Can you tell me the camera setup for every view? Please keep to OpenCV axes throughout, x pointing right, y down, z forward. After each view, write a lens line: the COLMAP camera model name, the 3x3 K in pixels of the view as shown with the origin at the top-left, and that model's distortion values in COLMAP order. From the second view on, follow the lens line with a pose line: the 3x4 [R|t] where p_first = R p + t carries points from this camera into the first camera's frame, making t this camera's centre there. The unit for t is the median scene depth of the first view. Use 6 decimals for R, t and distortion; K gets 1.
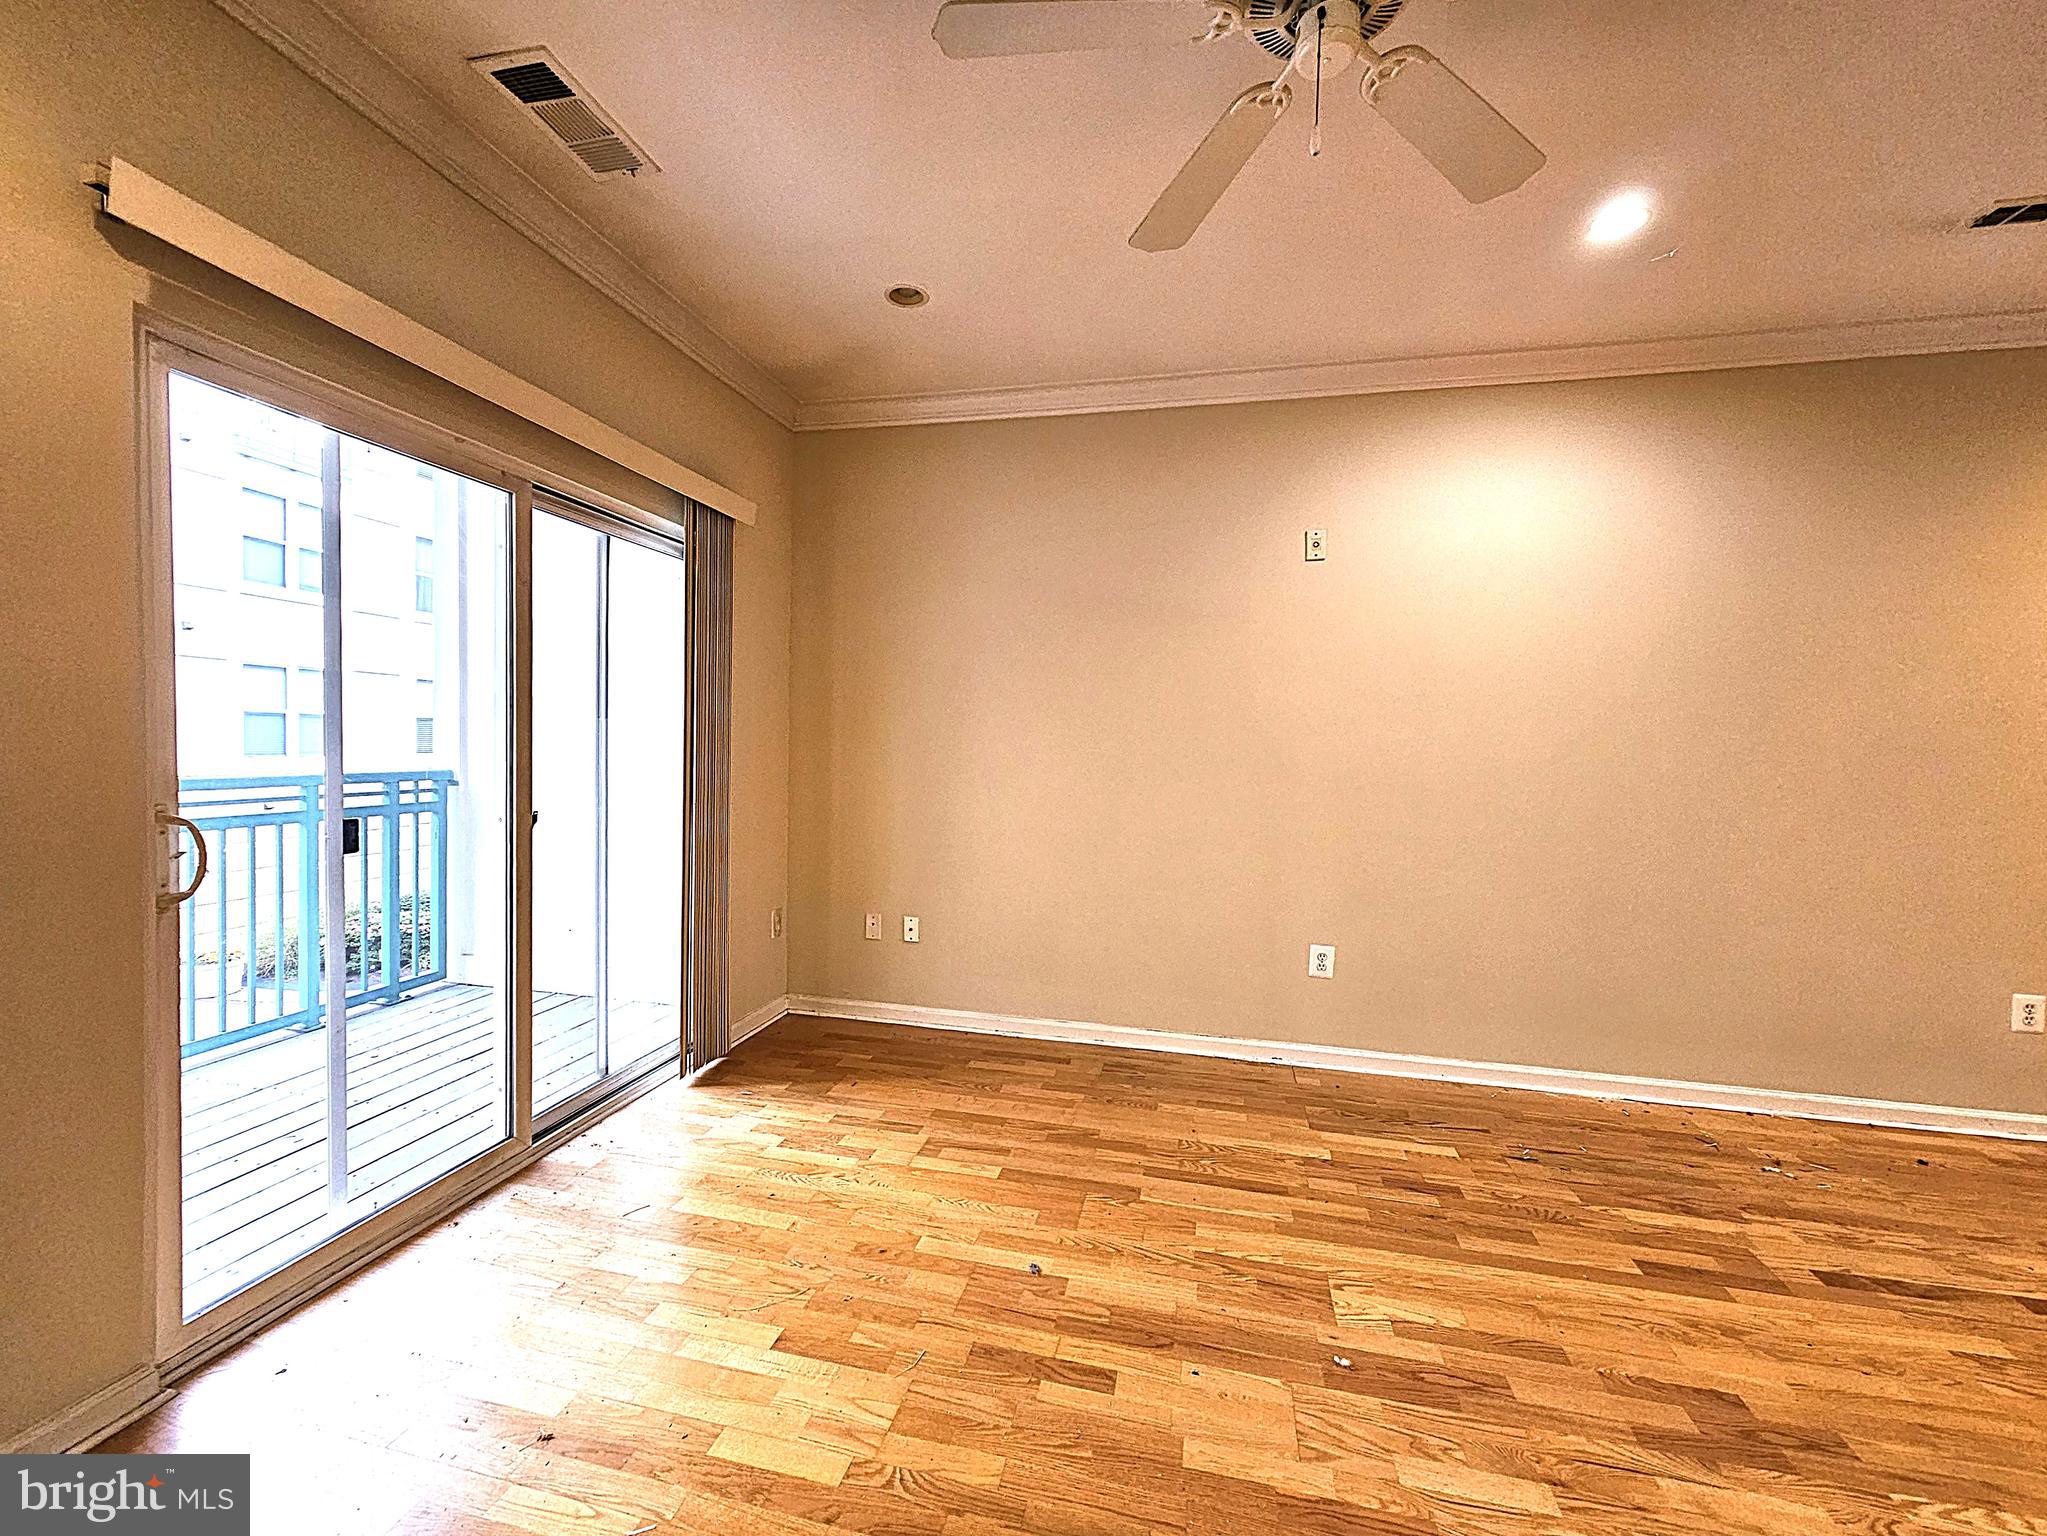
lens RADIAL K [[849.8, 0, 1013.3], [0, 849.8, 772.3], [0, 0, 1]] dist [-0.000293, -0.000538]
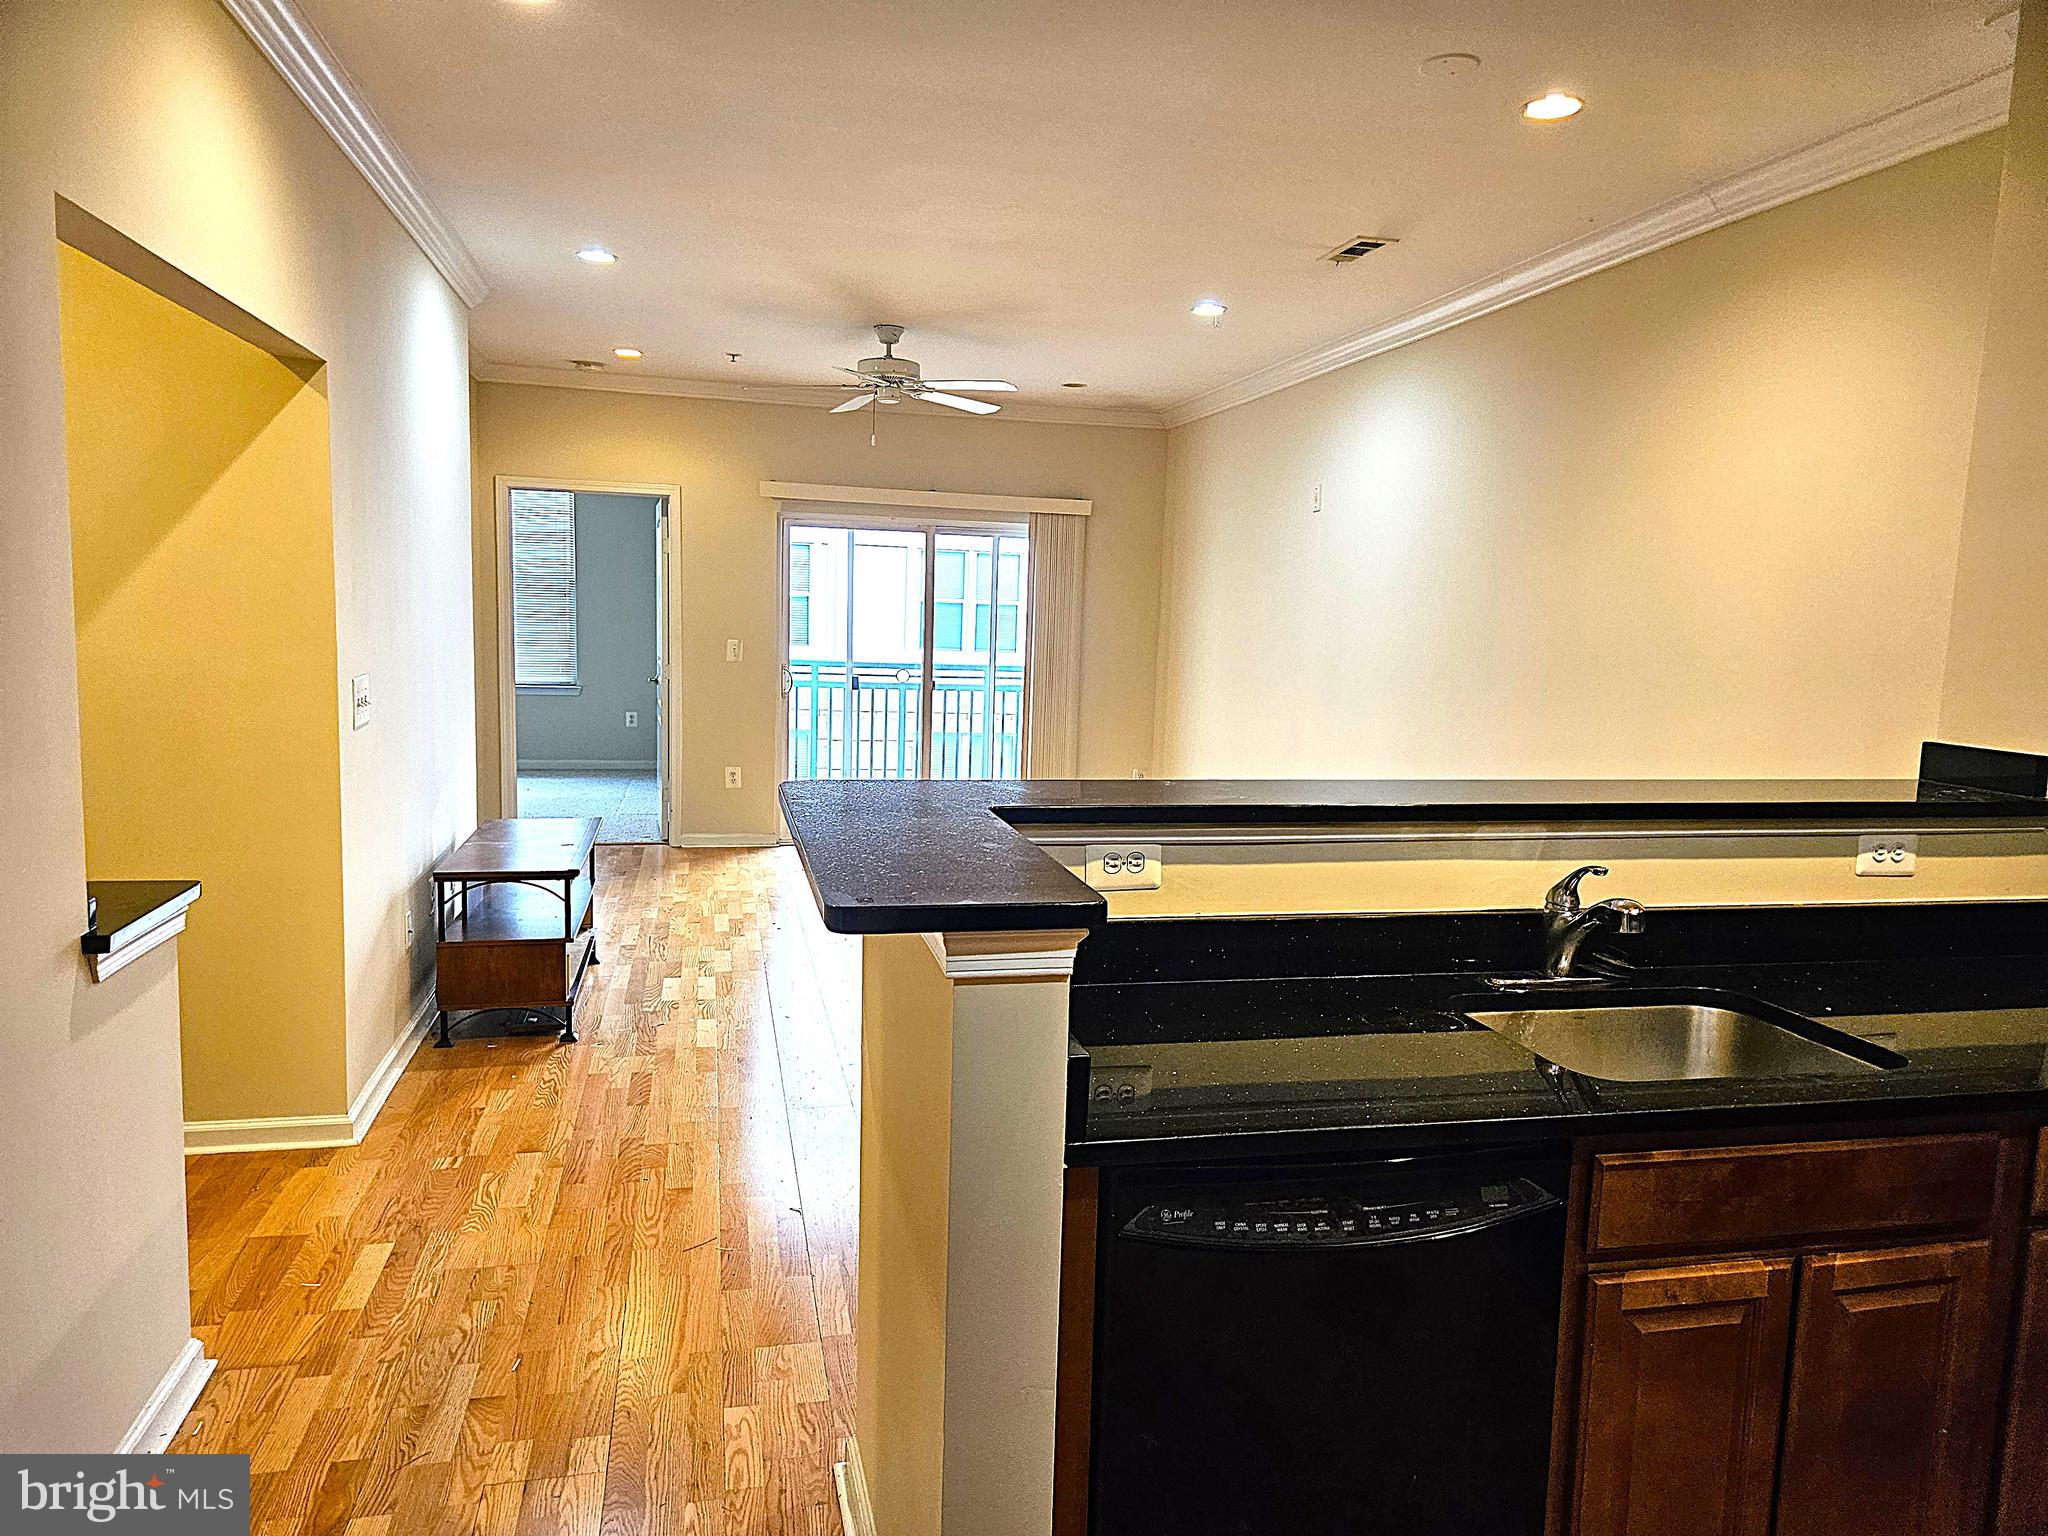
lens RADIAL K [[1355.5, 0, 1002.3], [0, 1355.5, 754.3], [0, 0, 1]] dist [0.013874, -0.002140]
pose [[0.430540, 0.087283, -0.898341, 2.558341], [-0.054616, 0.996009, 0.070597, -0.019269], [0.900918, 0.018669, 0.433588, -0.307461]]
